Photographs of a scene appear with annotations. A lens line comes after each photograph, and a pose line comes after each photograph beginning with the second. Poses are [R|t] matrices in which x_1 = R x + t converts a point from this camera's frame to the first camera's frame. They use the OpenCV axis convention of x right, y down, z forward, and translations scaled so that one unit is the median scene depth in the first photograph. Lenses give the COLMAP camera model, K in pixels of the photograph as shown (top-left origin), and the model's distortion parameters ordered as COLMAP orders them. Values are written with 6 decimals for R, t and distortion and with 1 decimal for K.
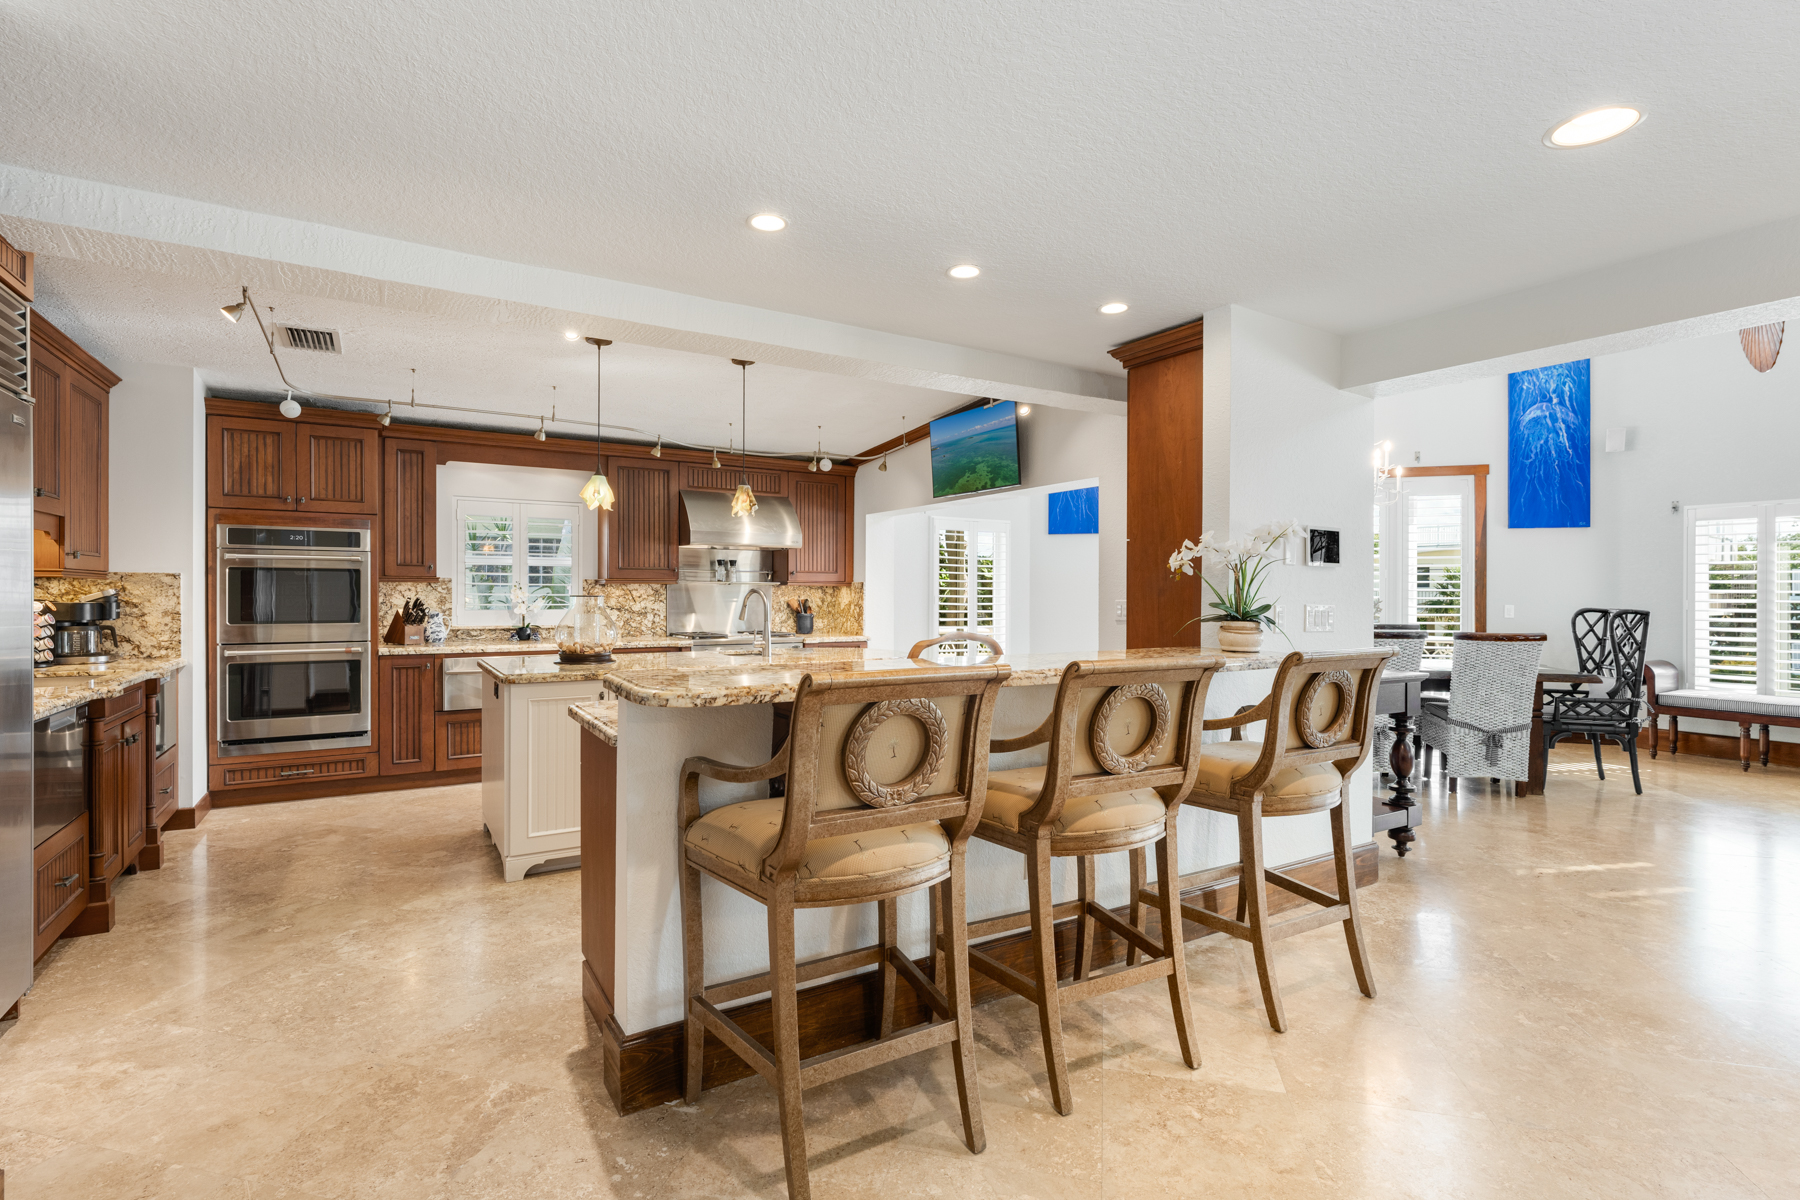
lens RADIAL K [[840.5, 0, 888.8], [0, 840.5, 594.9], [0, 0, 1]] dist [-0.002363, -0.000318]
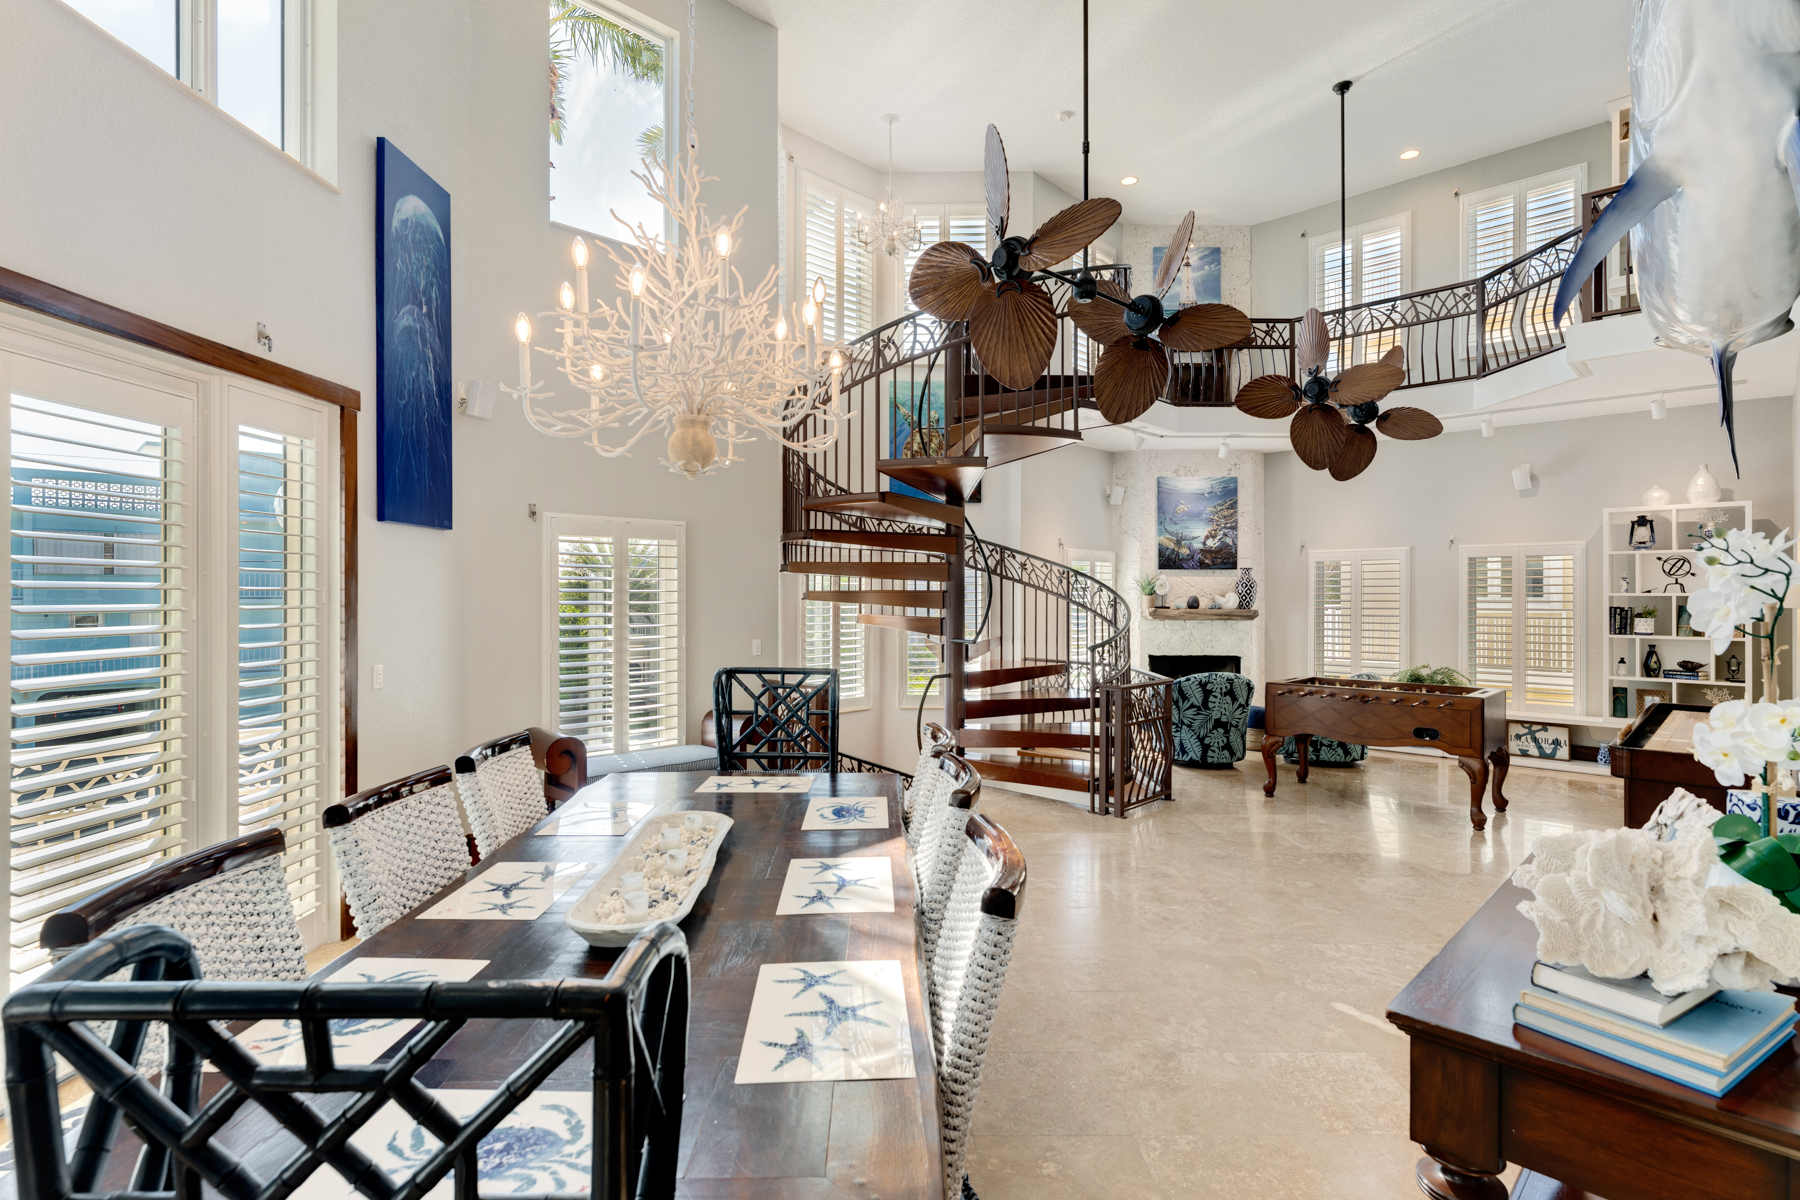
lens RADIAL K [[880.9, 0, 890.4], [0, 880.9, 590.2], [0, 0, 1]] dist [-0.001707, 0.000862]
pose [[-0.246511, -0.001279, 0.969139, 0.148153], [-0.001275, 0.999999, 0.000995, -0.045207], [-0.969139, -0.000991, -0.246512, 1.033862]]
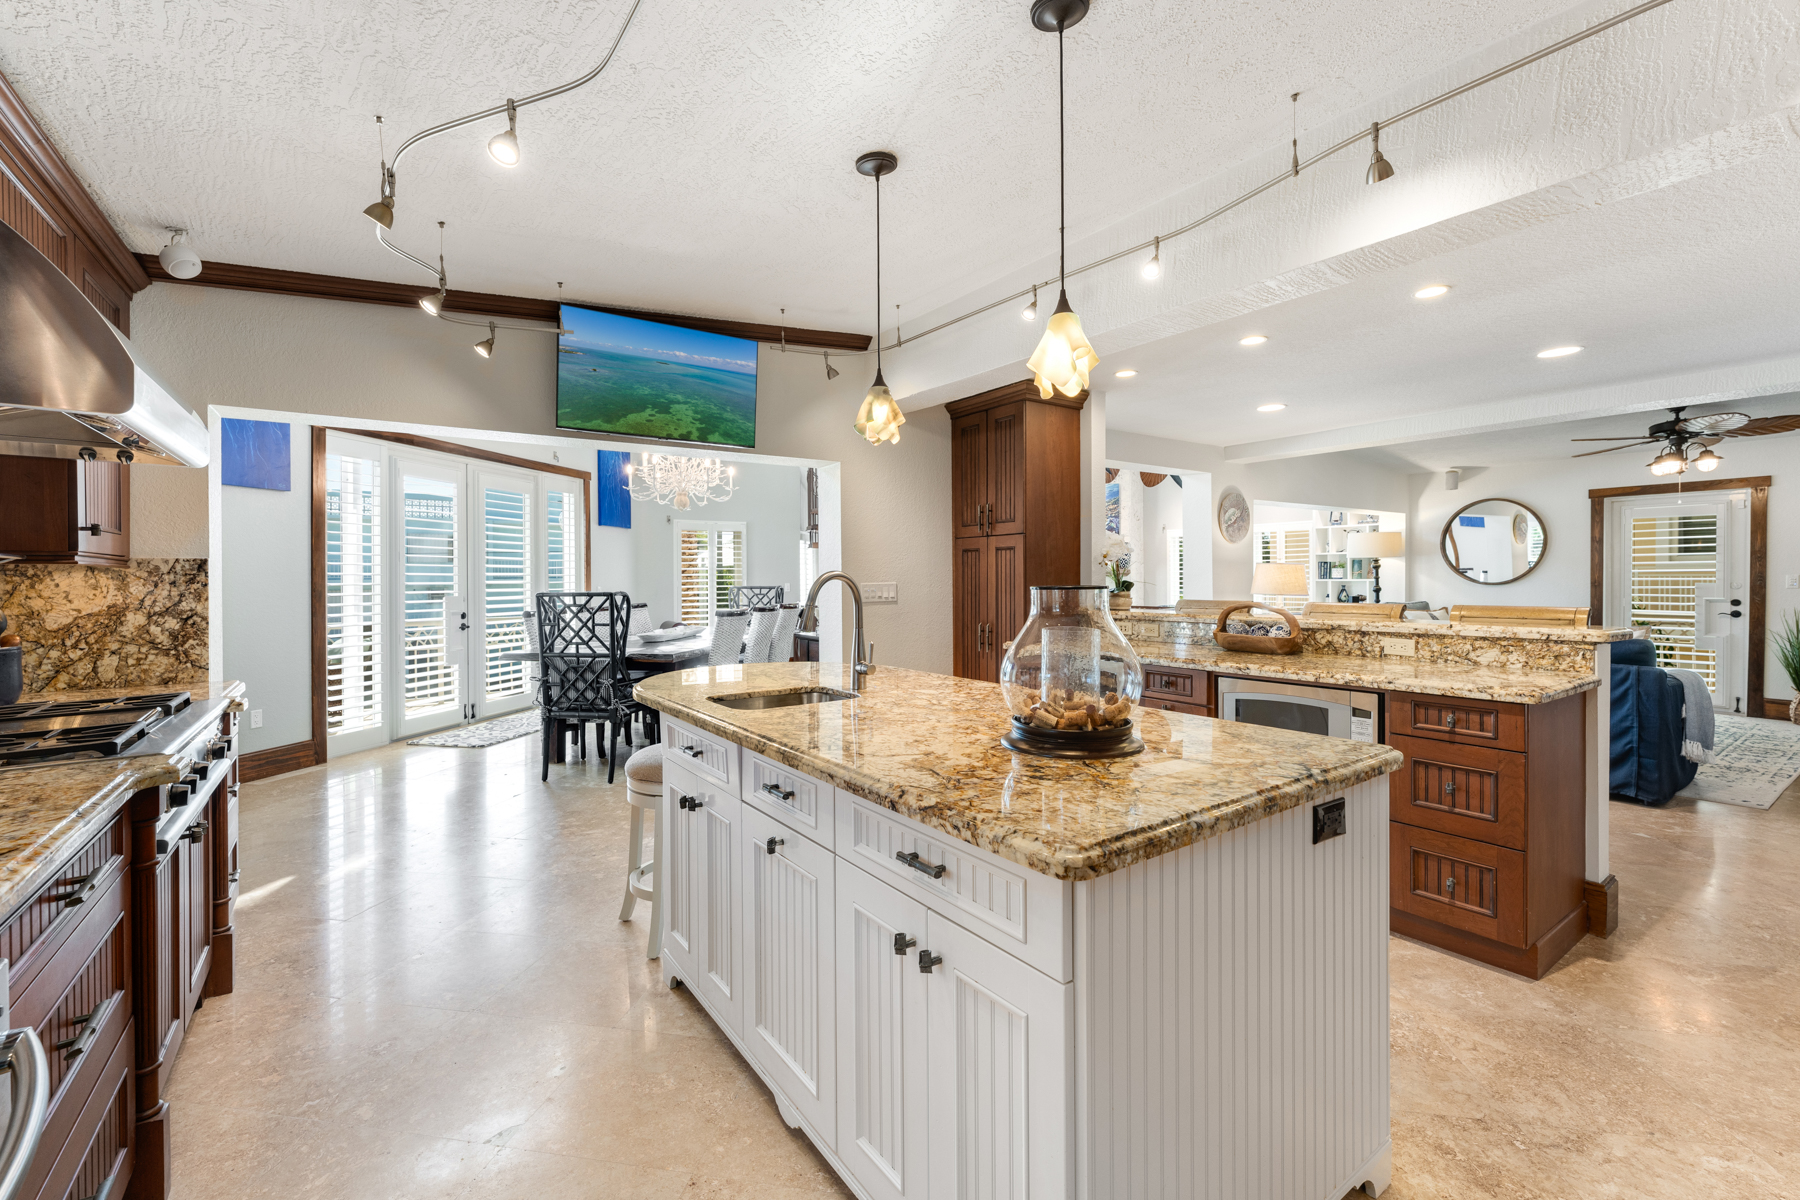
lens RADIAL K [[755.3, 0, 890.2], [0, 755.3, 583.2], [0, 0, 1]] dist [-0.000123, -0.000090]
pose [[-0.062092, -0.013161, 0.997984, -0.528494], [0.009032, 0.999865, 0.013748, -0.005397], [-0.998030, 0.009868, -0.061964, 0.797440]]
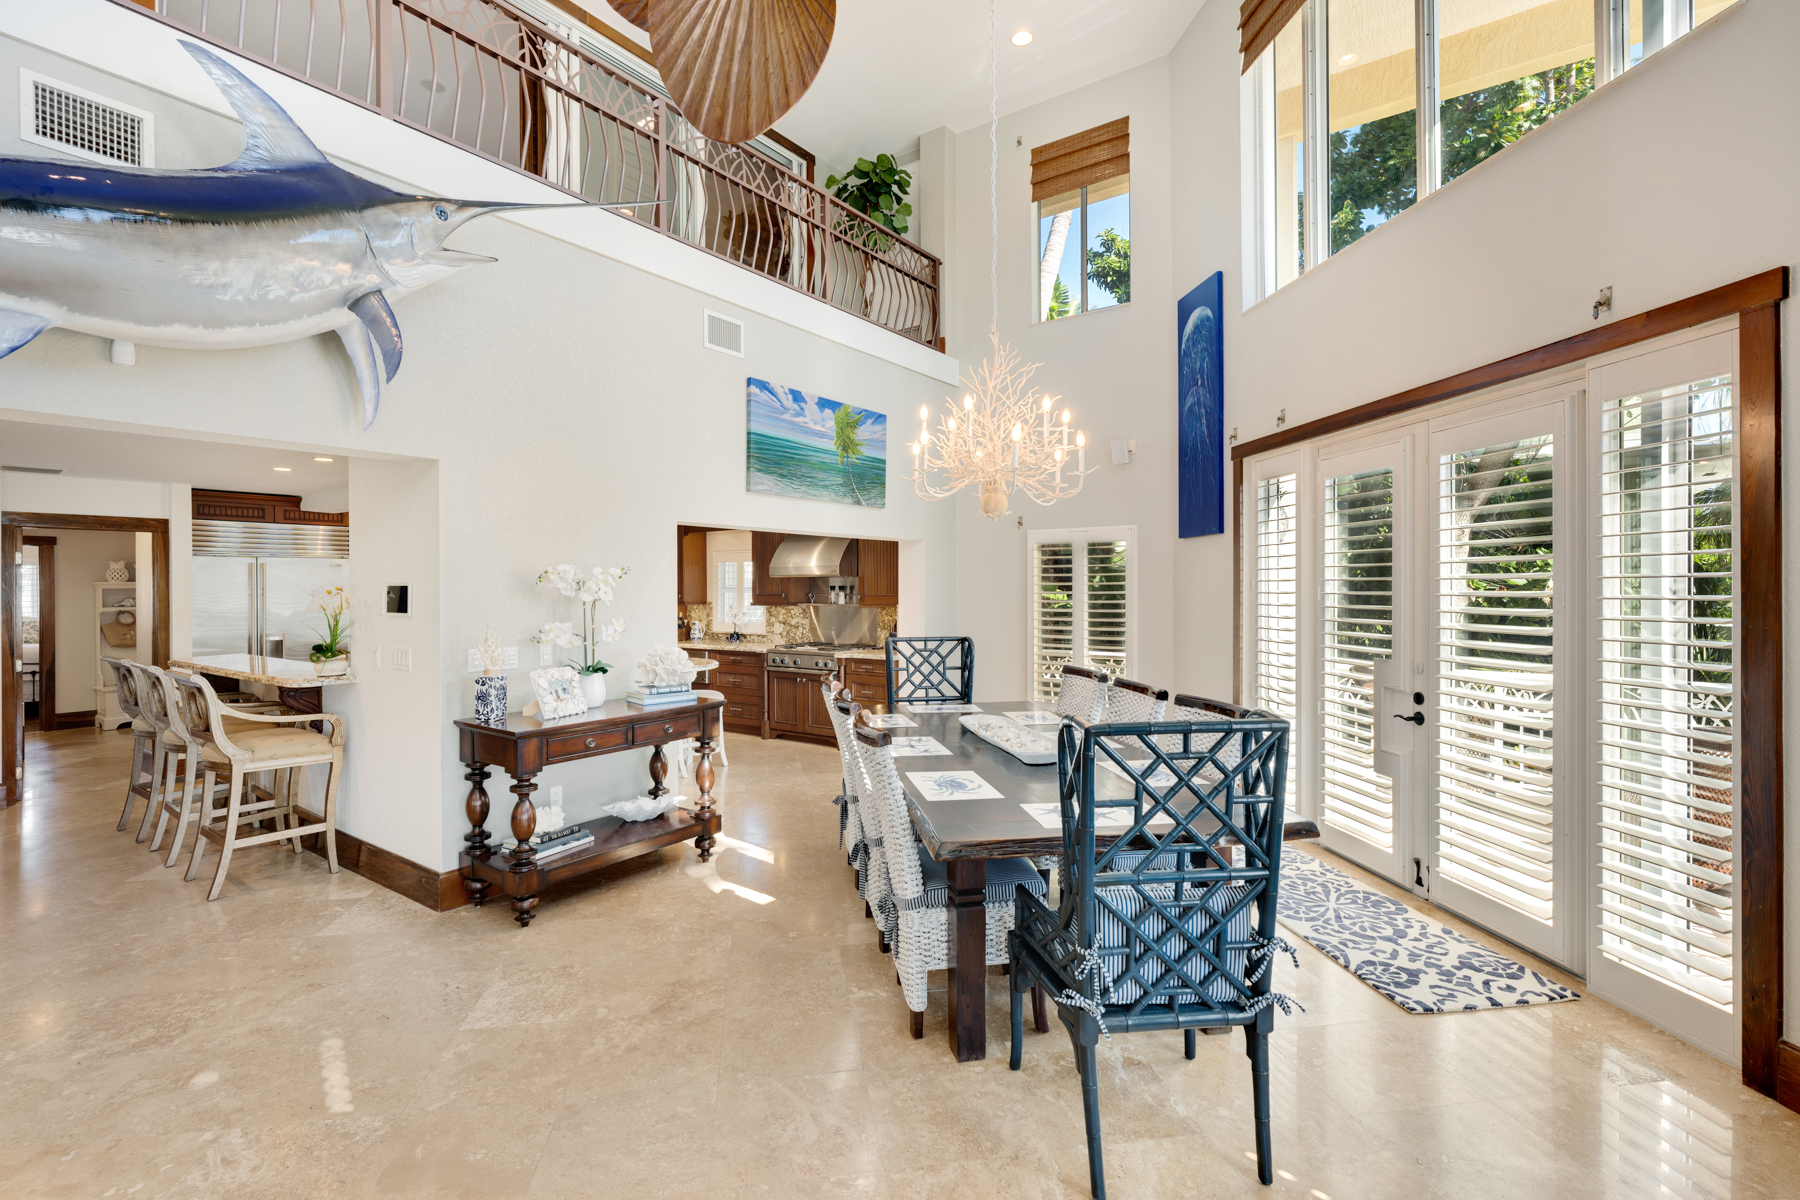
lens RADIAL K [[817.8, 0, 893.3], [0, 817.8, 587.0], [0, 0, 1]] dist [-0.001131, -0.000370]
pose [[0.392485, -0.006582, -0.919735, 1.098993], [0.006016, 0.999971, -0.004589, -0.039295], [0.919739, -0.003732, 0.392514, 0.699879]]
